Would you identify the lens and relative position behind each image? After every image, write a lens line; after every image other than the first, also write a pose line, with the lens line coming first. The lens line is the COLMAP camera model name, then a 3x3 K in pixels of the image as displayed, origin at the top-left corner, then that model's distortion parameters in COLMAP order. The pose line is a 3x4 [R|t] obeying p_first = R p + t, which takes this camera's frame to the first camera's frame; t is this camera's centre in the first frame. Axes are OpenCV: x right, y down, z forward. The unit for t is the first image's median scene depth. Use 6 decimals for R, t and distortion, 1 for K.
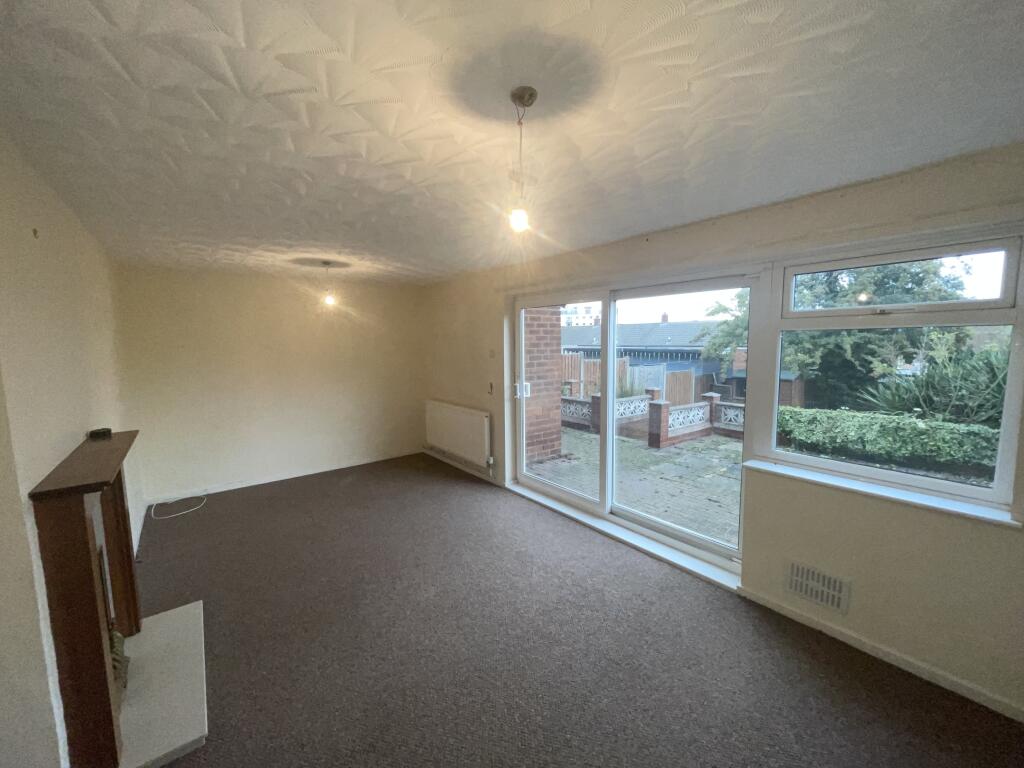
lens RADIAL K [[409.0, 0, 518.2], [0, 409.0, 381.8], [0, 0, 1]] dist [-0.010772, -0.000412]
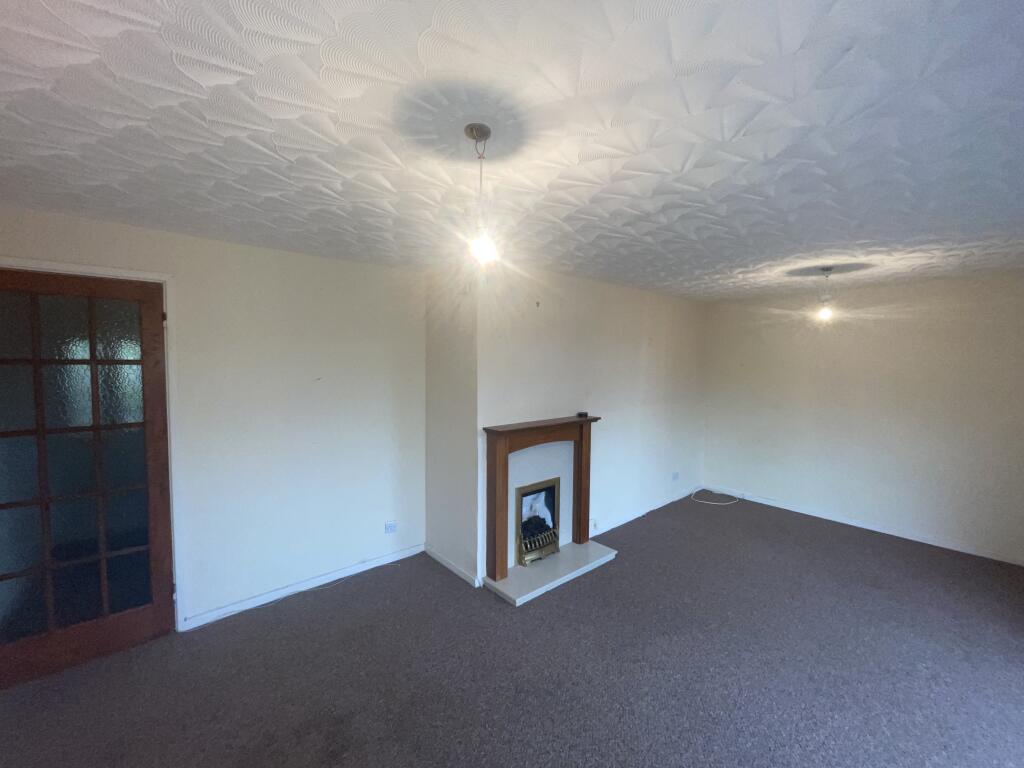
lens RADIAL K [[409.0, 0, 518.2], [0, 409.0, 381.8], [0, 0, 1]] dist [-0.010772, -0.000412]
pose [[0.060876, 0.072009, -0.995545, 0.328481], [-0.111813, 0.991609, 0.064887, -0.048186], [0.991863, 0.107365, 0.068416, 0.342227]]
